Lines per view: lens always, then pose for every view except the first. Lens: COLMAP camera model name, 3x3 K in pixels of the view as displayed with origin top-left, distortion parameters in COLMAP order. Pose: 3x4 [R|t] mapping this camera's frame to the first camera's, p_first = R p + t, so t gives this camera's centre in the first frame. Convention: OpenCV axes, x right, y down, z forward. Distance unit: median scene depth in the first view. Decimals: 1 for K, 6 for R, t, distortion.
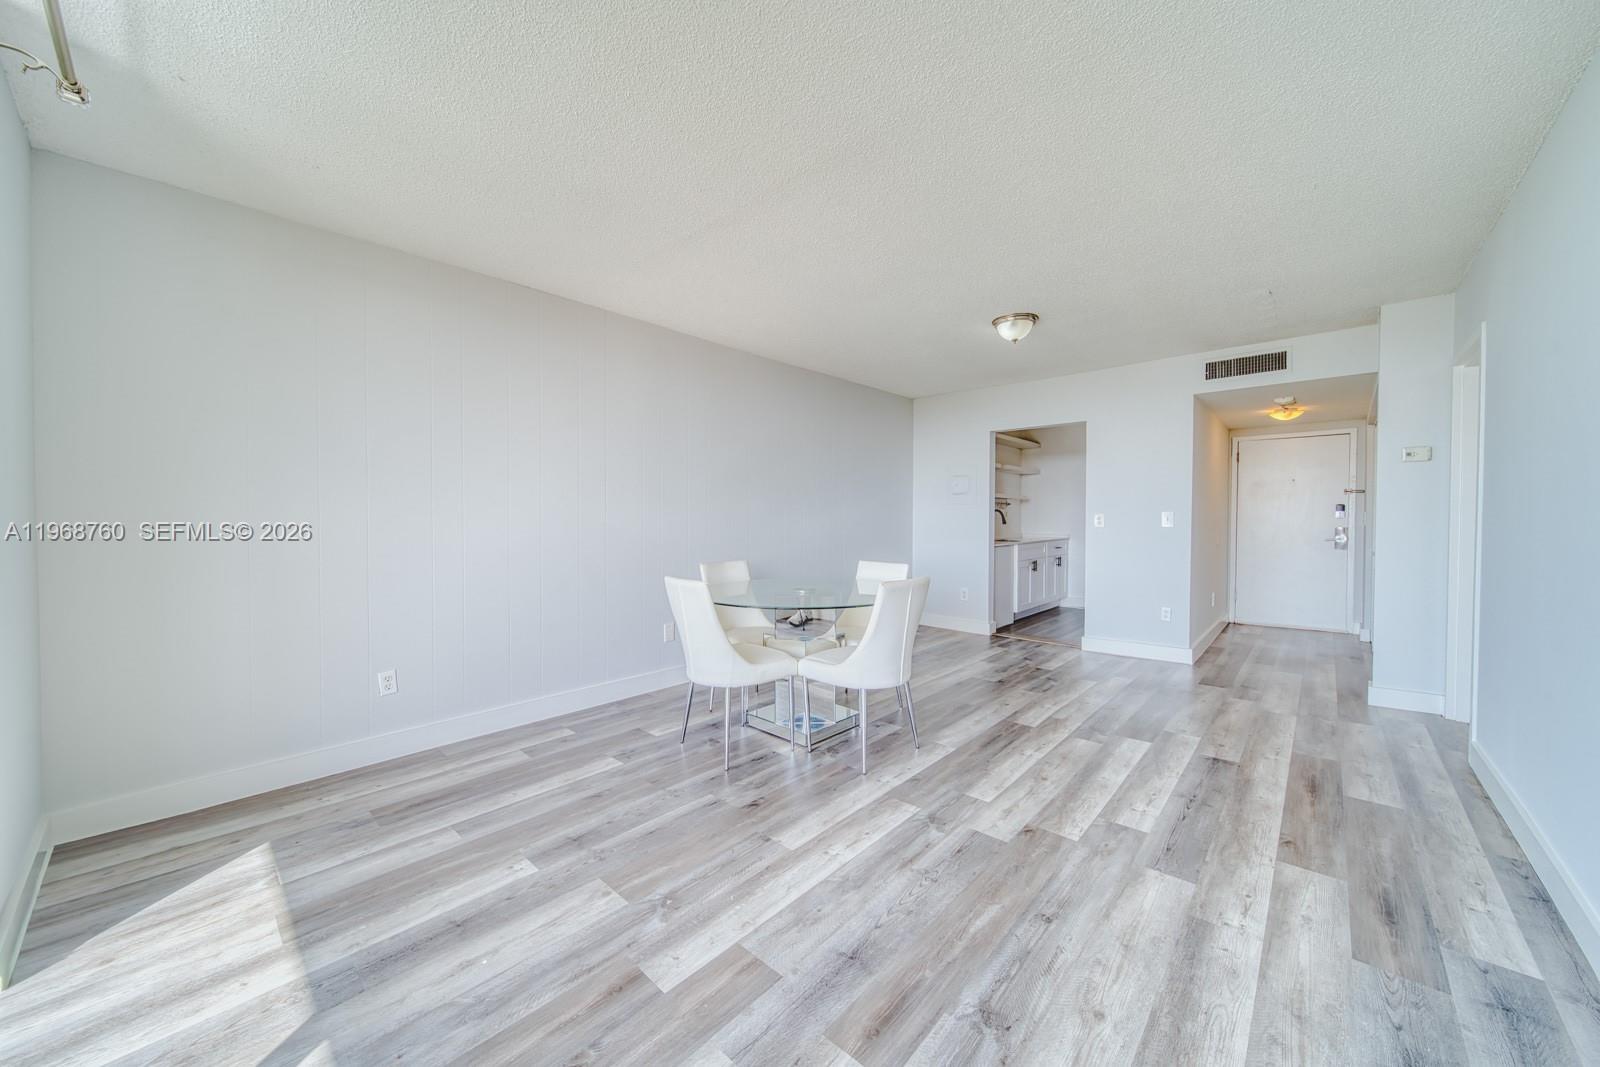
lens RADIAL K [[577.9, 0, 796.7], [0, 577.9, 517.7], [0, 0, 1]] dist [-0.000577, -0.000804]
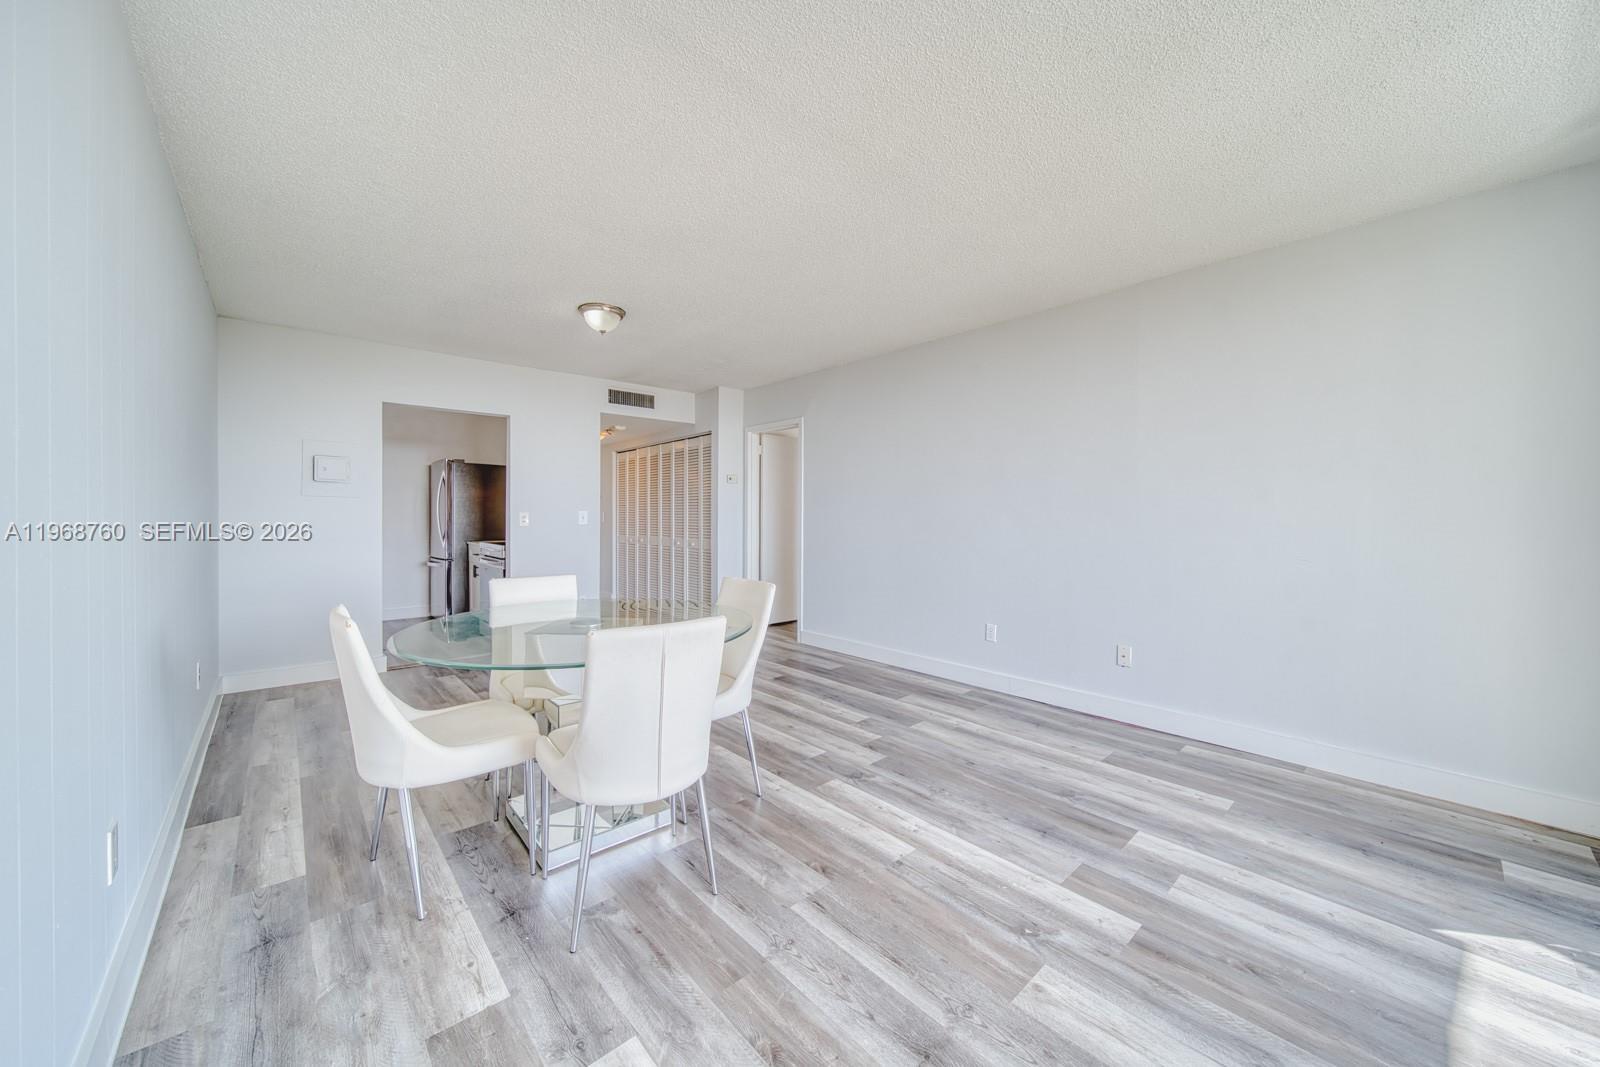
lens RADIAL K [[577.9, 0, 786.5], [0, 577.9, 519.2], [0, 0, 1]] dist [-0.000577, -0.000804]
pose [[0.101411, -0.006498, 0.994823, -1.080095], [0.001630, 0.999978, 0.006366, -0.003371], [-0.994843, 0.000976, 0.101419, 1.182214]]
